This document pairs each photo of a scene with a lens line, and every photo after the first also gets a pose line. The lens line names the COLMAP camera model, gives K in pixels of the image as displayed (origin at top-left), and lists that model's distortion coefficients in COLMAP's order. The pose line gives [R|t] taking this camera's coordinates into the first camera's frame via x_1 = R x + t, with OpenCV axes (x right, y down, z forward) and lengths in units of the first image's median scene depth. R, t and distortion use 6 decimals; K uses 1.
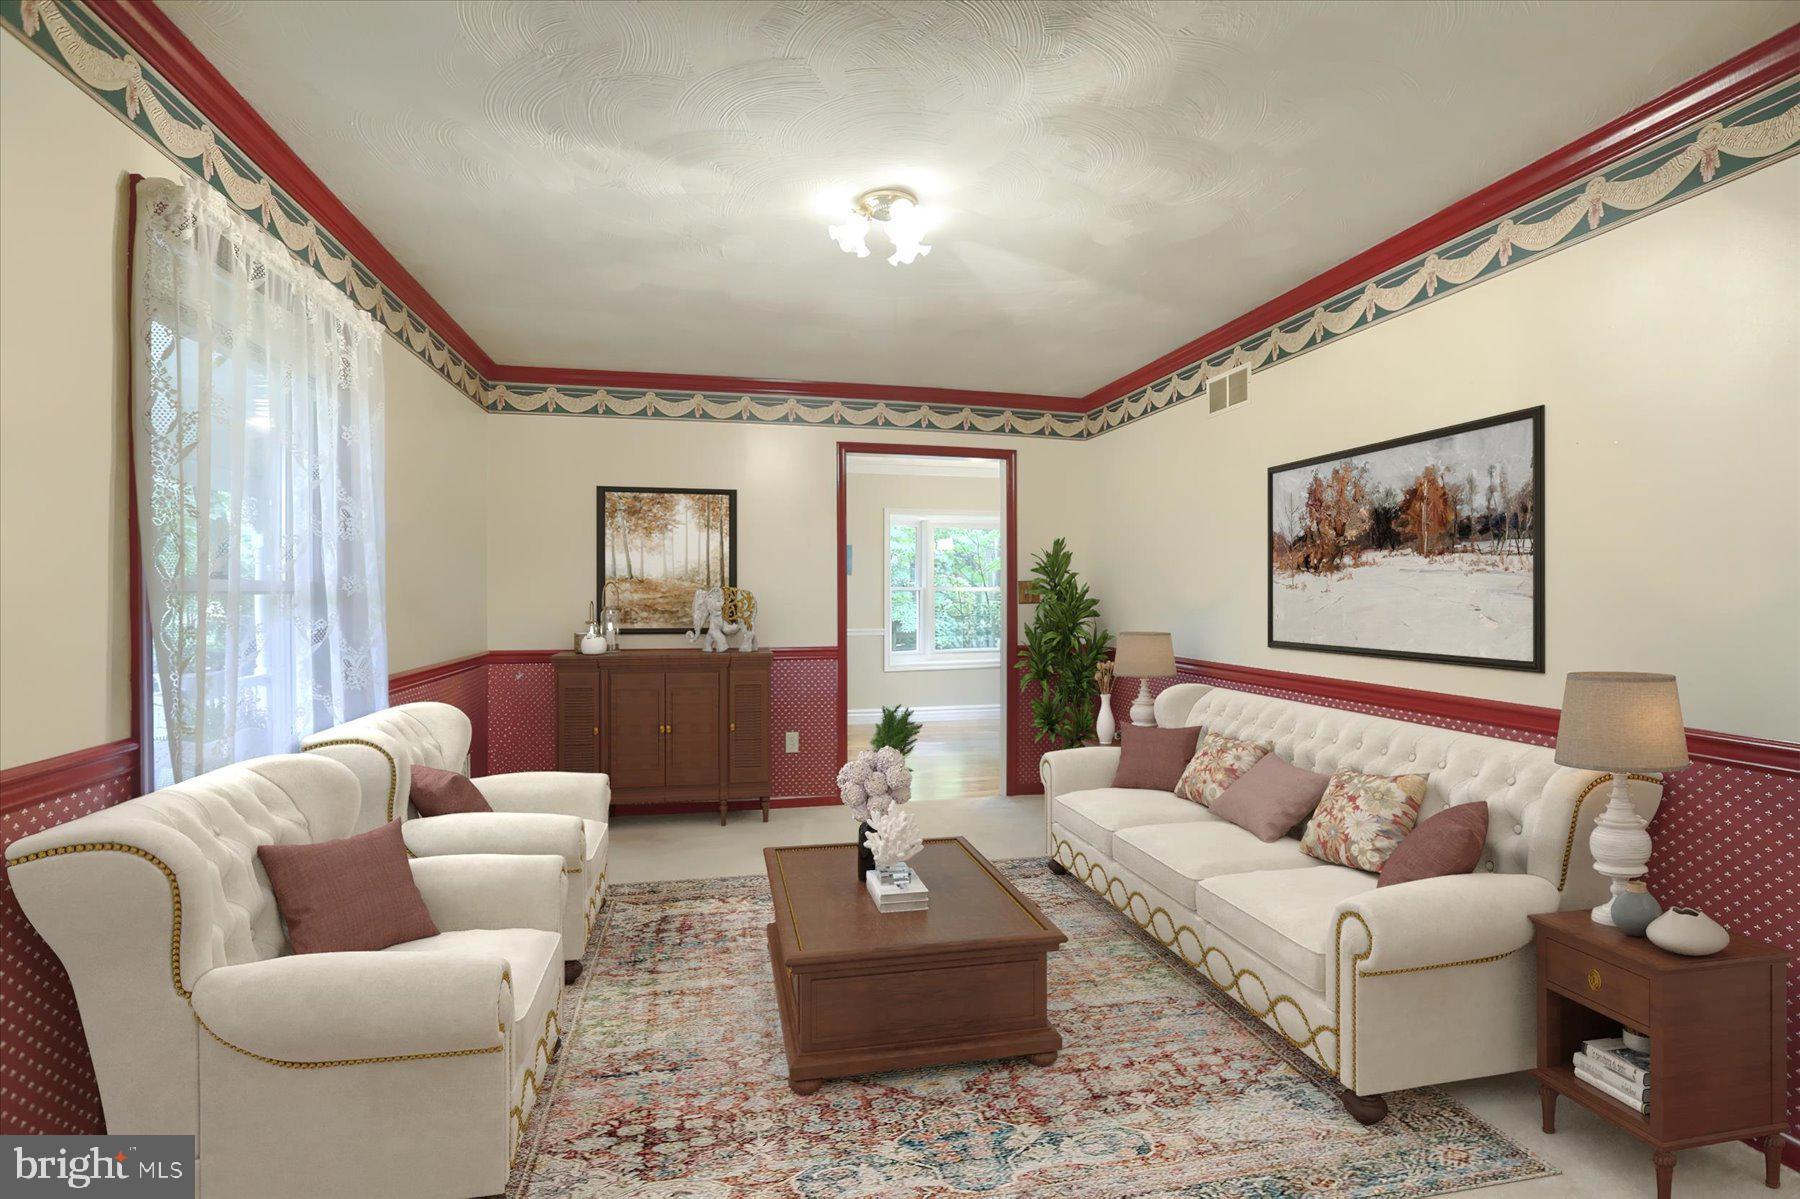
lens RADIAL K [[831.7, 0, 895.8], [0, 831.7, 598.5], [0, 0, 1]] dist [0.000673, 0.000037]
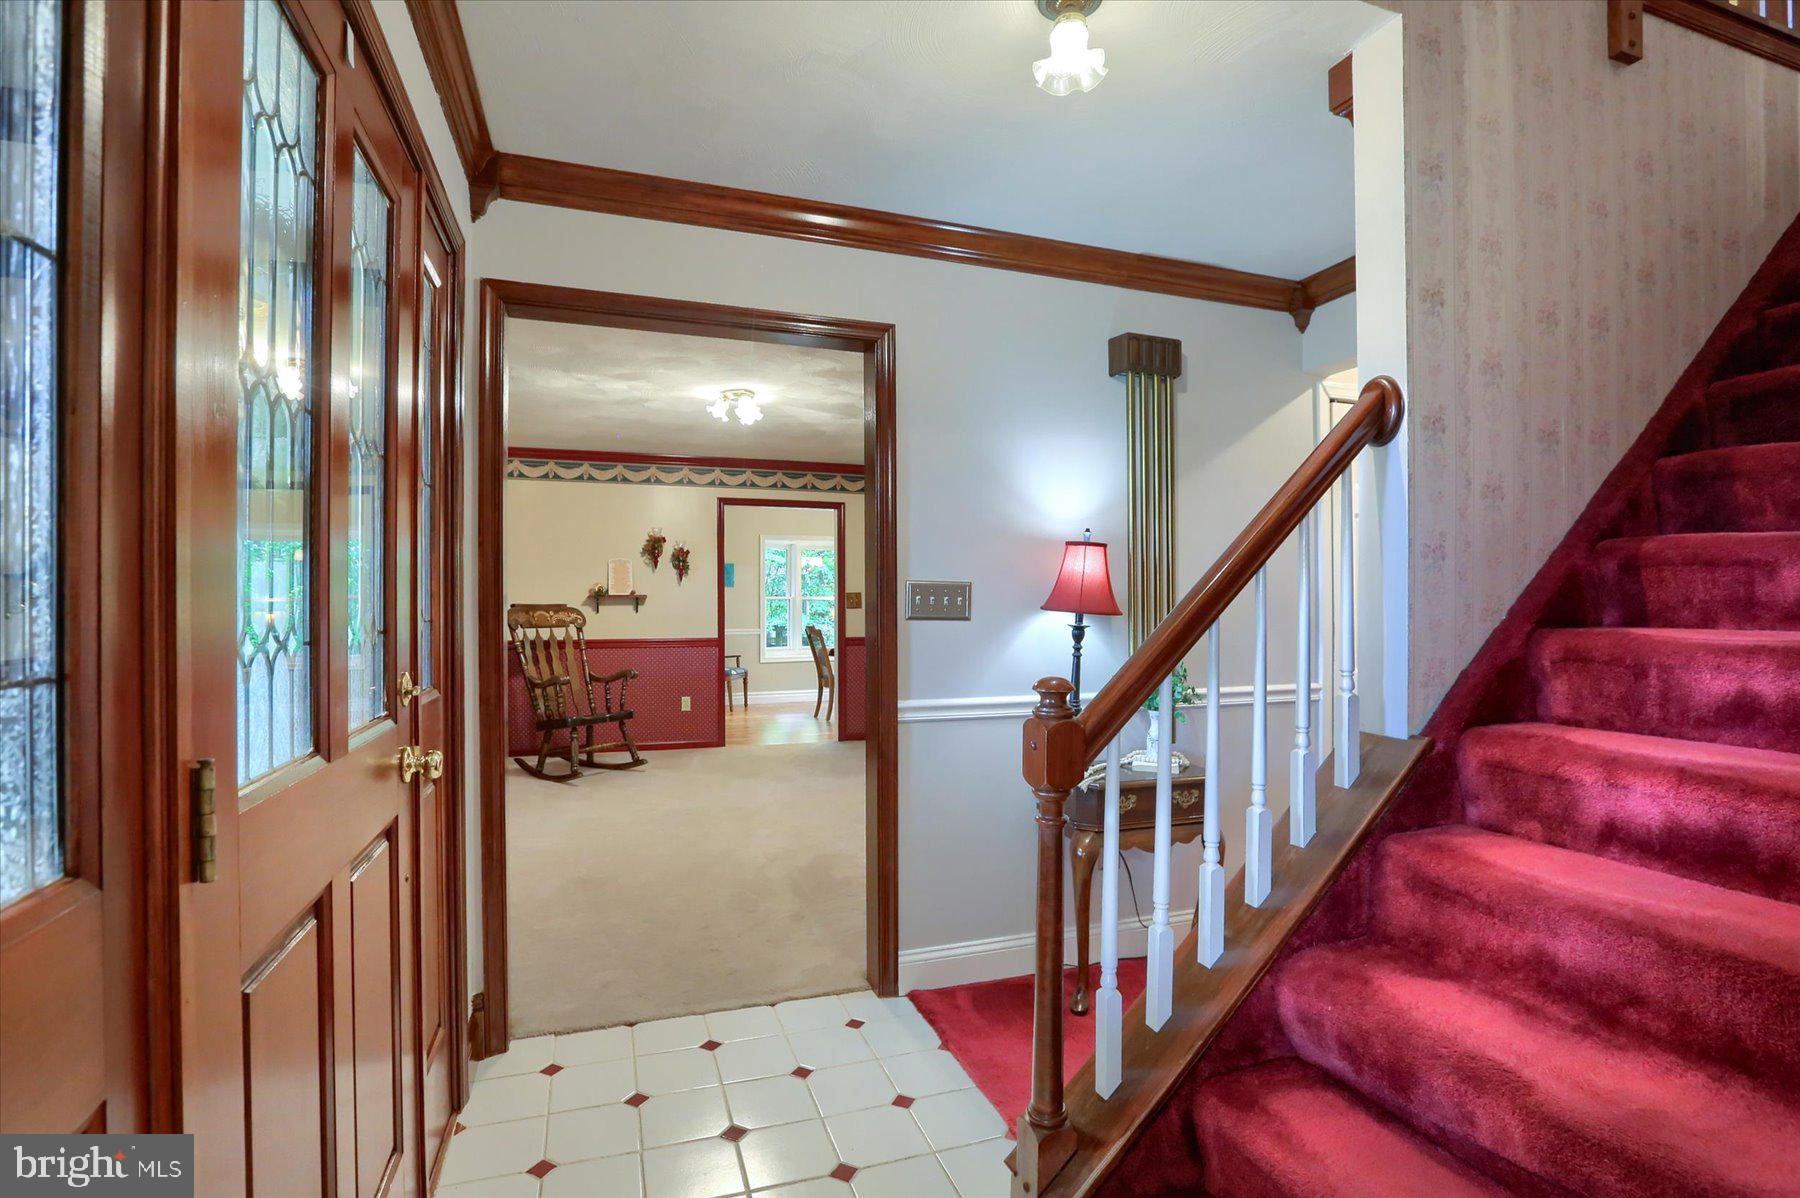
lens RADIAL K [[831.7, 0, 901.3], [0, 831.7, 599.7], [0, 0, 1]] dist [0.000673, 0.000037]
pose [[0.991383, -0.001150, 0.130989, 0.057184], [0.002316, 0.999959, -0.008745, 0.003450], [-0.130974, 0.008973, 0.991345, -0.481616]]
